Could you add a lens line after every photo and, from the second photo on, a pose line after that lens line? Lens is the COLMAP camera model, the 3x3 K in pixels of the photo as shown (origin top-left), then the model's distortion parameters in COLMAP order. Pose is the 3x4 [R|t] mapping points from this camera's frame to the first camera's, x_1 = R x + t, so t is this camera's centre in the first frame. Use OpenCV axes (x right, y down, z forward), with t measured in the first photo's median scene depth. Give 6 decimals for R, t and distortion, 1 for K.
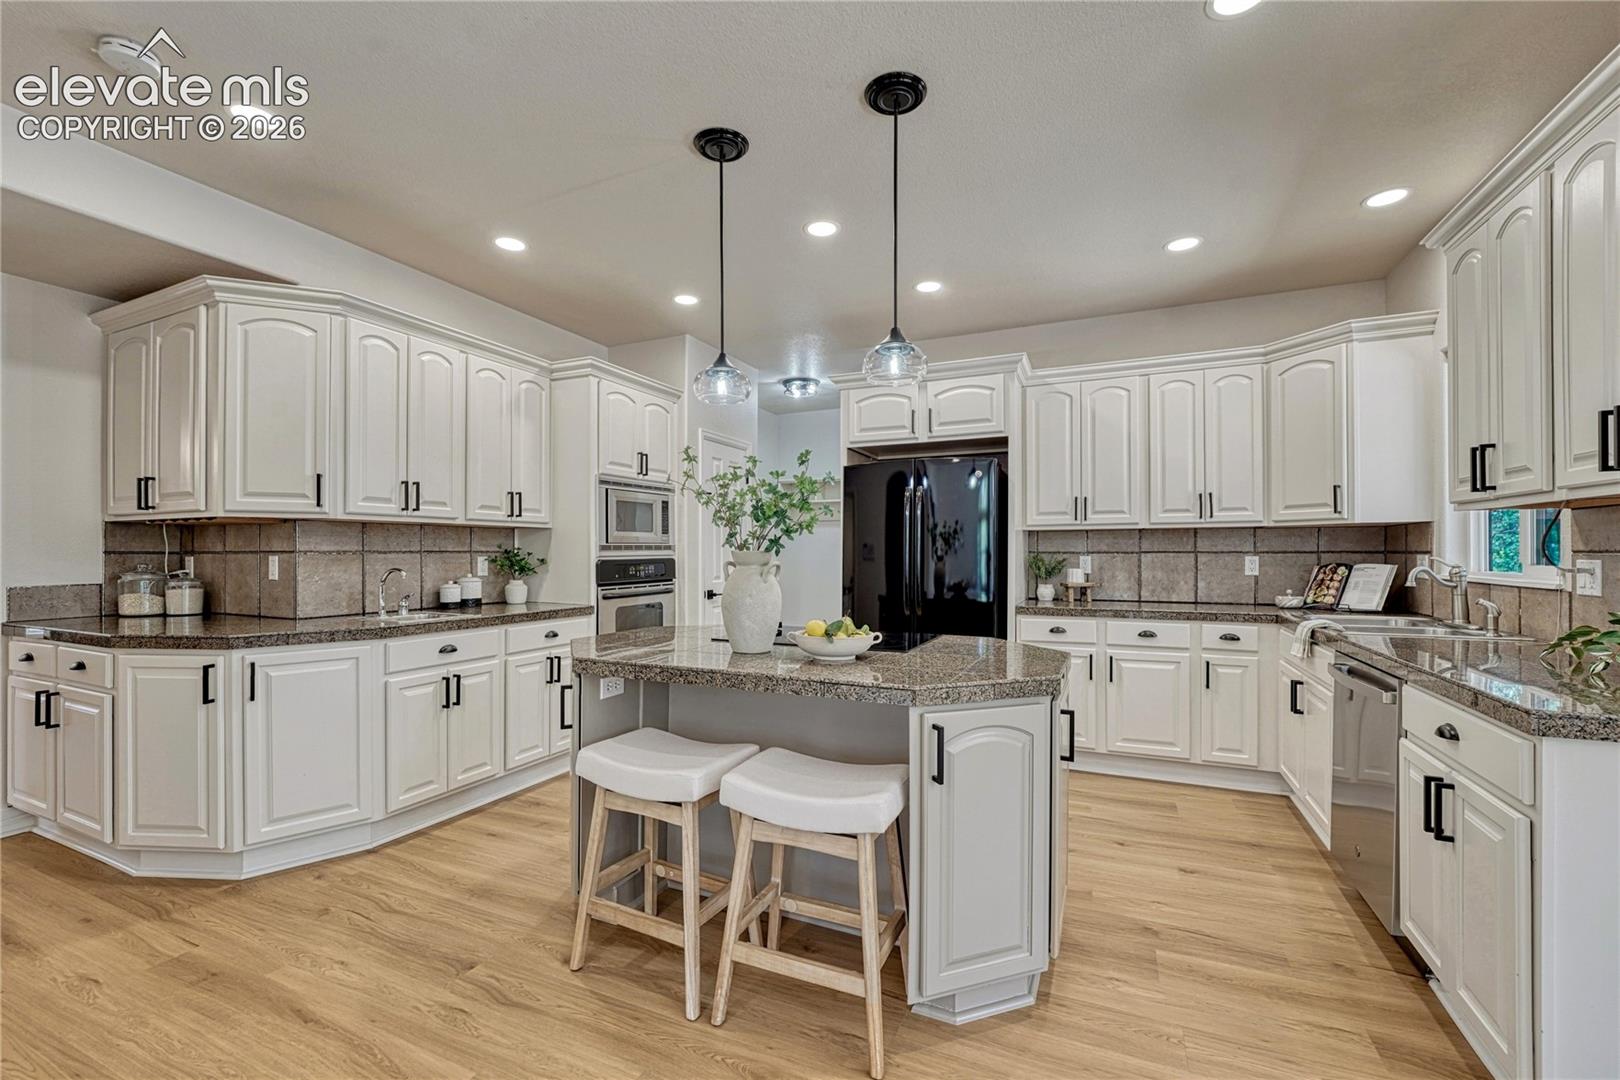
lens RADIAL K [[688.4, 0, 817.3], [0, 688.4, 550.3], [0, 0, 1]] dist [-0.008808, -0.000236]
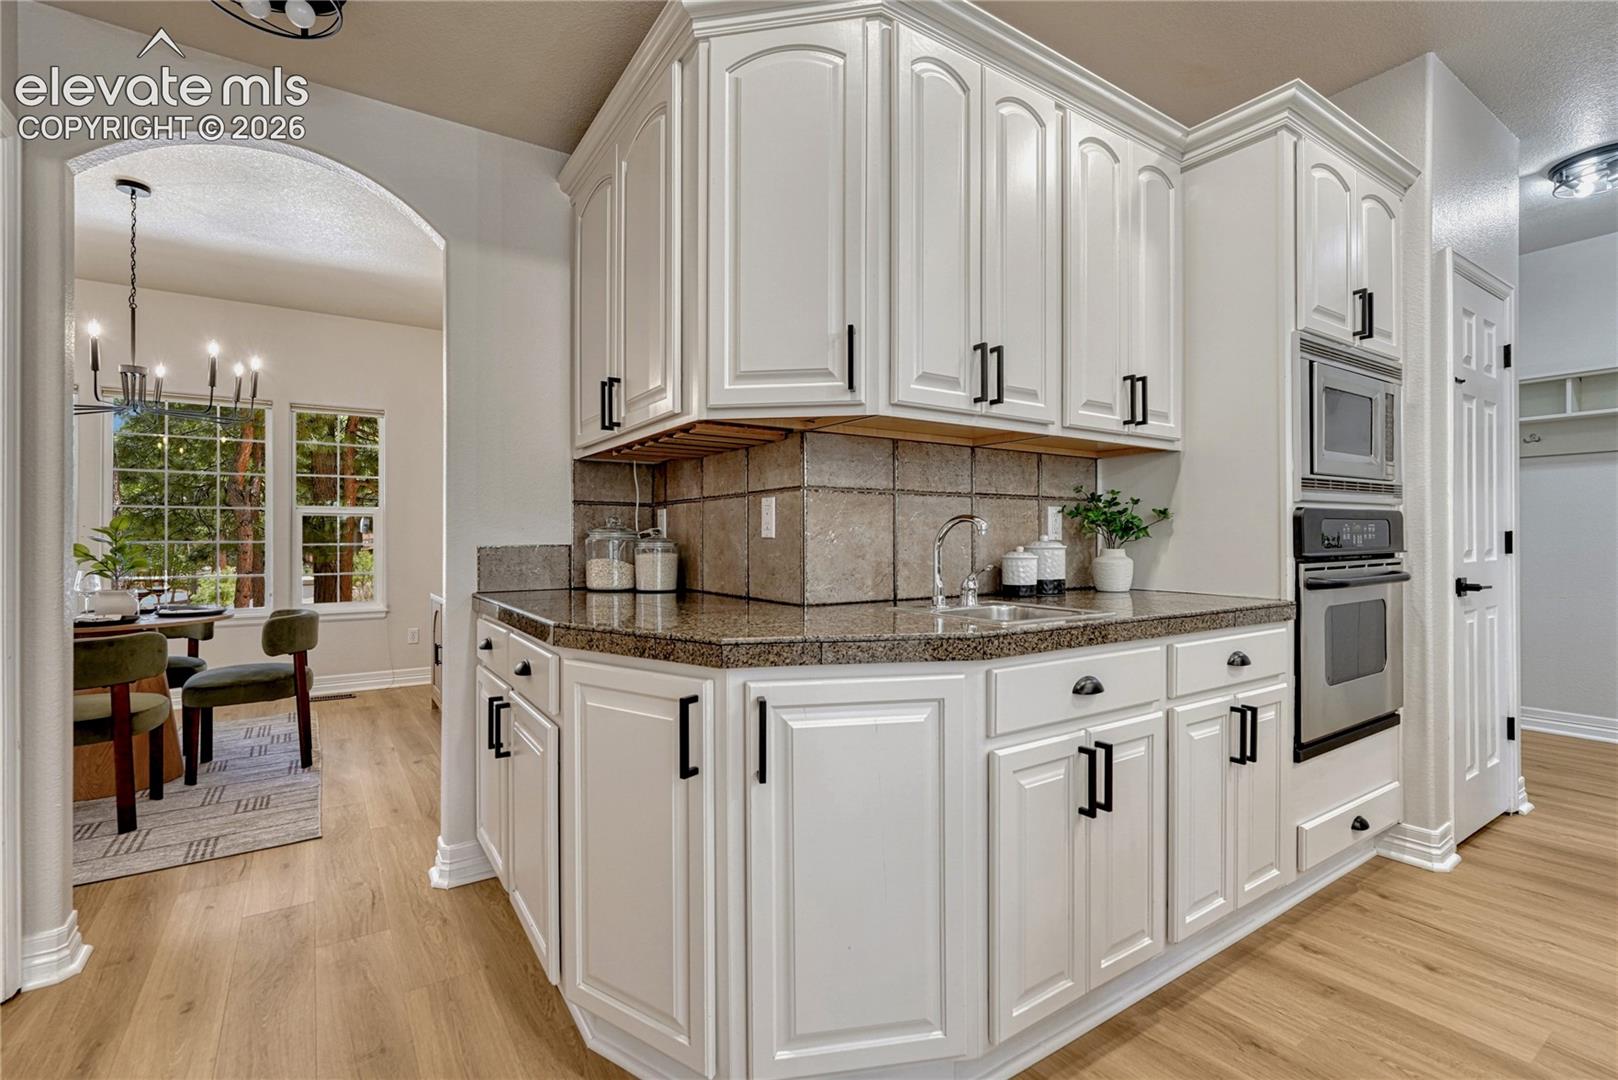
lens RADIAL K [[734.4, 0, 807.0], [0, 734.4, 536.5], [0, 0, 1]] dist [-0.011173, 0.000319]
pose [[0.851381, -0.003598, -0.524536, -0.419190], [0.002825, 0.999993, -0.002275, 0.042449], [0.524541, 0.000455, 0.851385, 0.460891]]
